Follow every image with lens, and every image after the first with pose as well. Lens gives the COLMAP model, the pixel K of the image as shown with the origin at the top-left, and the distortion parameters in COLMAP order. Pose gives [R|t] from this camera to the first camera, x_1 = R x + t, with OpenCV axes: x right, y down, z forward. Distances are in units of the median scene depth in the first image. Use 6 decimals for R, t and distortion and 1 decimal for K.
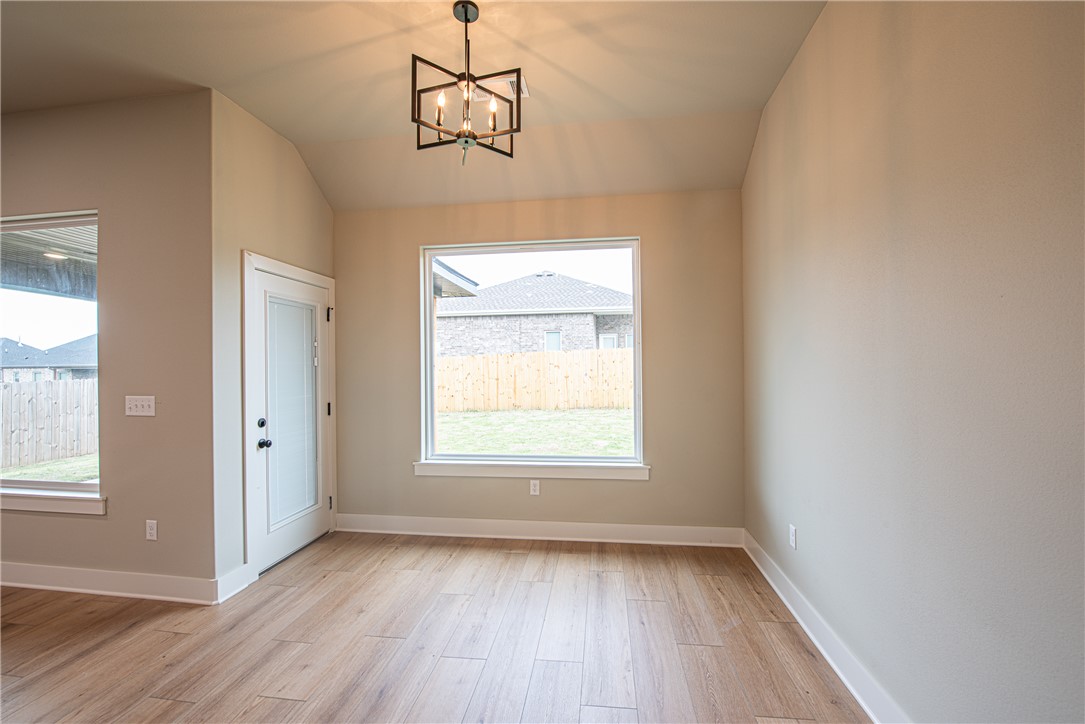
lens RADIAL K [[450.2, 0, 542.7], [0, 450.2, 365.6], [0, 0, 1]] dist [-0.000691, -0.000128]
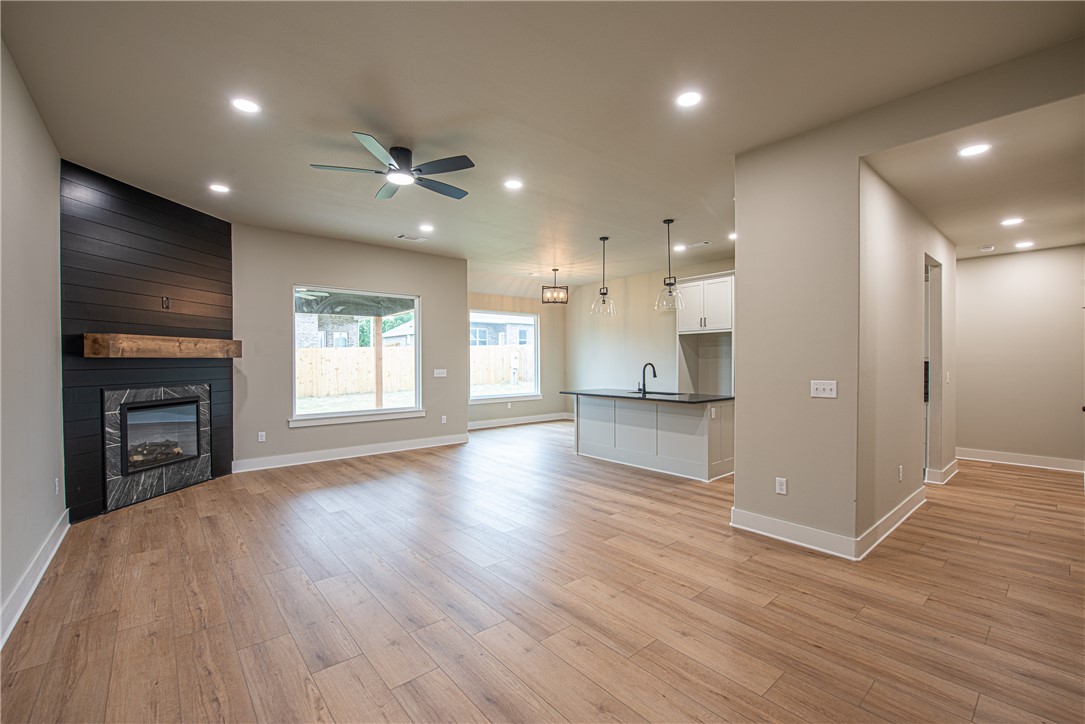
lens RADIAL K [[457.0, 0, 549.3], [0, 457.0, 364.6], [0, 0, 1]] dist [-0.009853, -0.000115]
pose [[0.664123, 0.000242, 0.747623, -1.817478], [-0.005242, 0.999977, 0.004332, 0.018038], [-0.747605, -0.006796, 0.664109, -0.926896]]
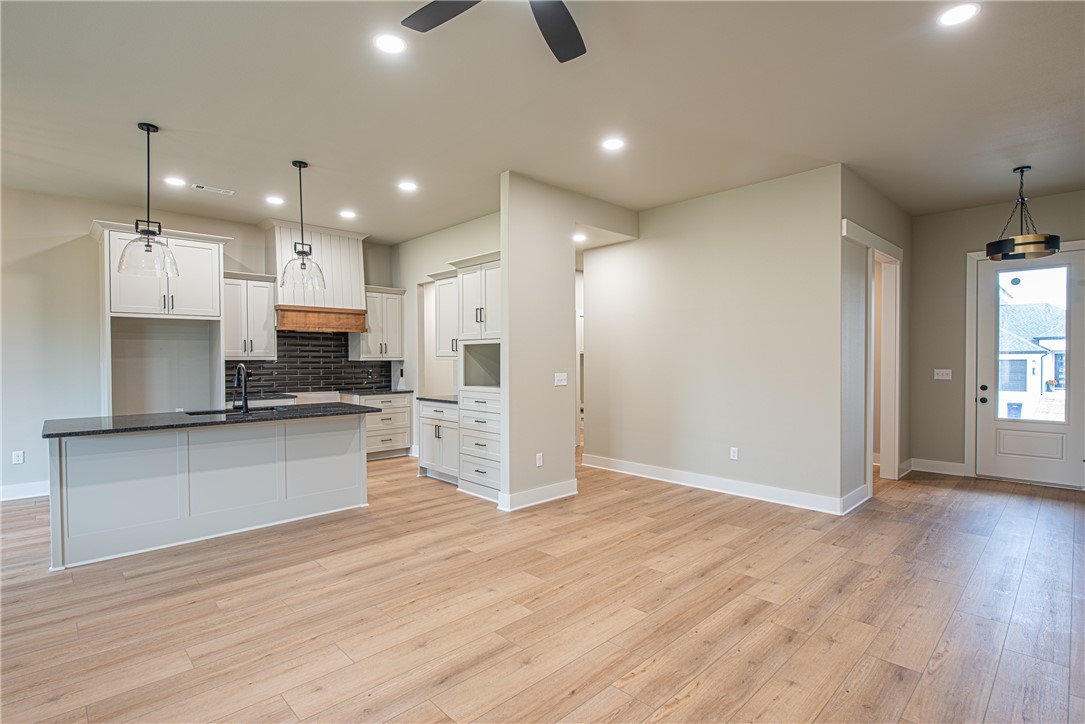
lens RADIAL K [[524.6, 0, 542.5], [0, 524.6, 362.0], [0, 0, 1]] dist [0.000362, -0.001480]
pose [[-0.784356, 0.007281, 0.620268, -1.640238], [0.009164, 0.999958, -0.000149, 0.019290], [-0.620243, 0.005568, -0.784390, 0.374531]]
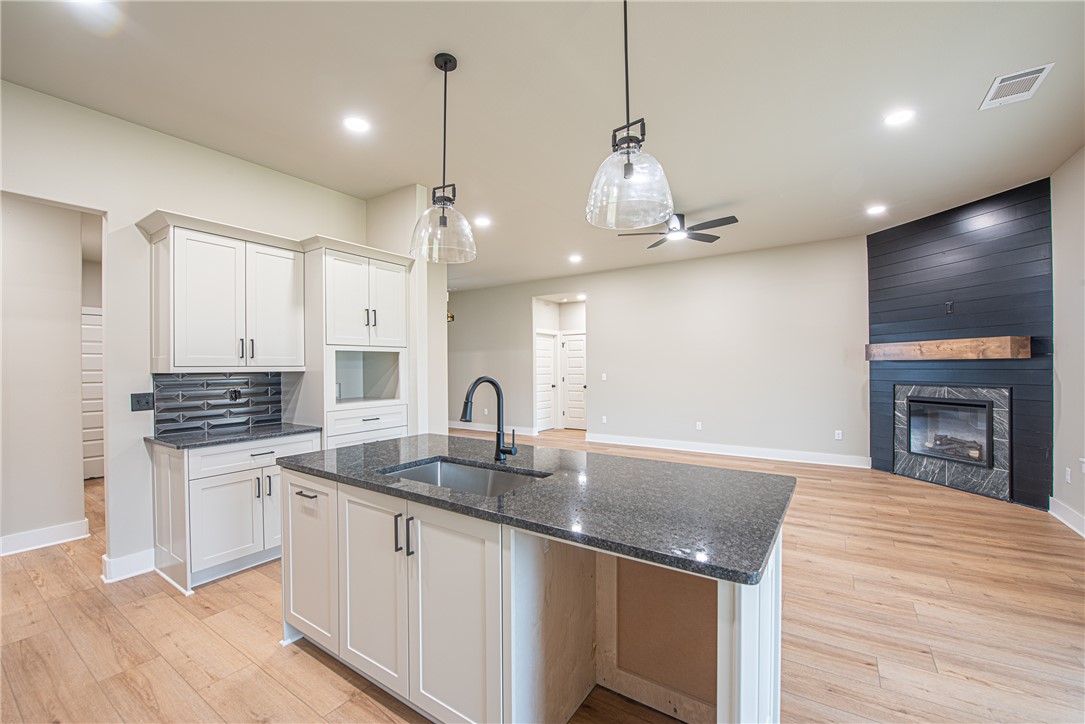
lens RADIAL K [[438.2, 0, 548.3], [0, 438.2, 367.1], [0, 0, 1]] dist [-0.013623, -0.002996]
pose [[-0.427818, 0.016064, -0.903722, 0.062011], [0.015316, 0.999827, 0.010521, 0.001180], [0.903735, -0.009341, -0.427991, 0.174538]]
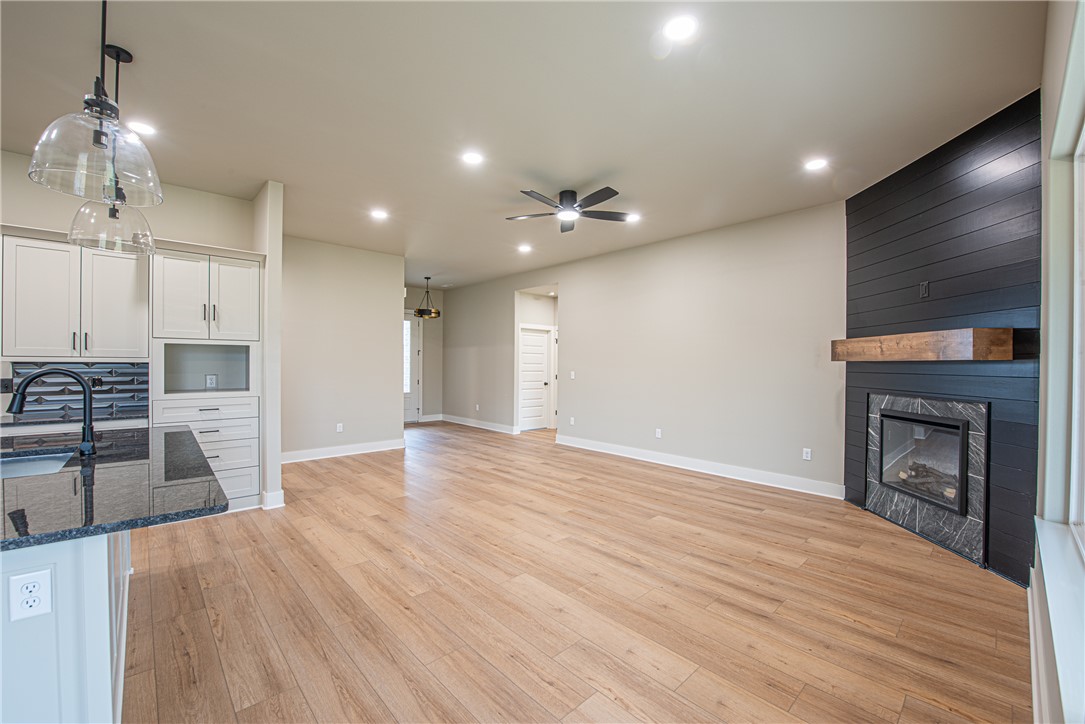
lens RADIAL K [[438.2, 0, 548.3], [0, 438.2, 367.1], [0, 0, 1]] dist [-0.013623, -0.002996]
pose [[-0.629003, 0.012675, -0.777299, -0.362629], [0.001124, 0.999881, 0.015394, 0.008217], [0.777402, 0.008809, -0.628943, 0.653487]]
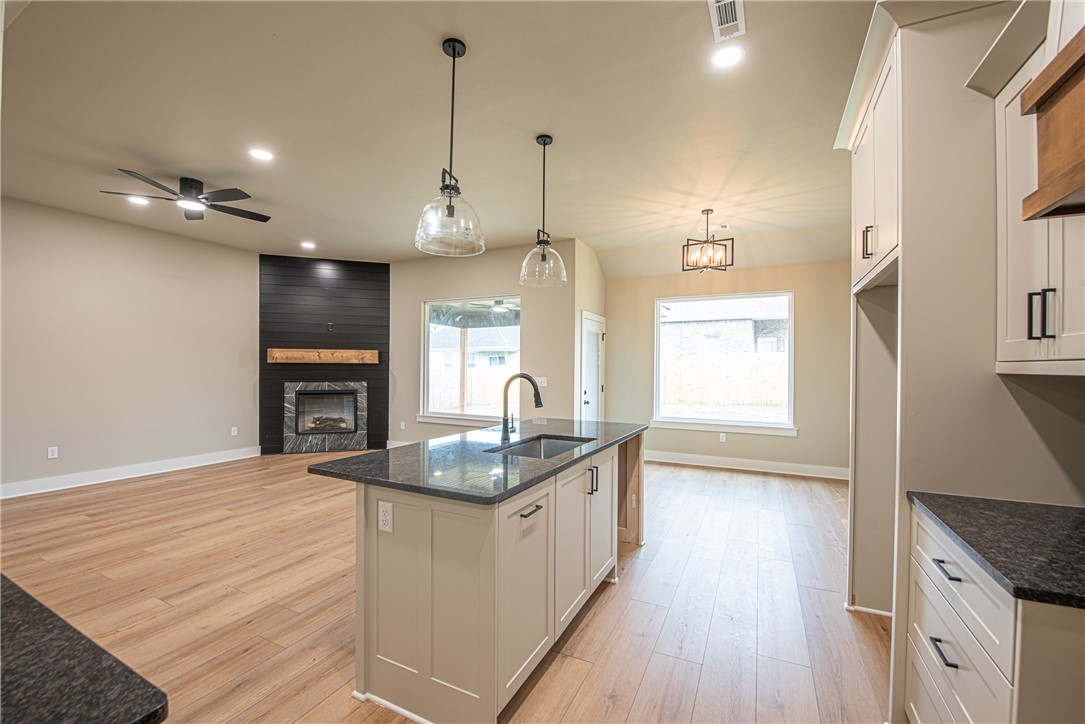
lens RADIAL K [[438.2, 0, 548.3], [0, 438.2, 367.1], [0, 0, 1]] dist [-0.013623, -0.002996]
pose [[0.950571, 0.016396, -0.310073, -0.134472], [-0.015363, 0.999865, 0.005774, 0.002543], [0.310126, -0.000725, 0.950695, -0.770829]]
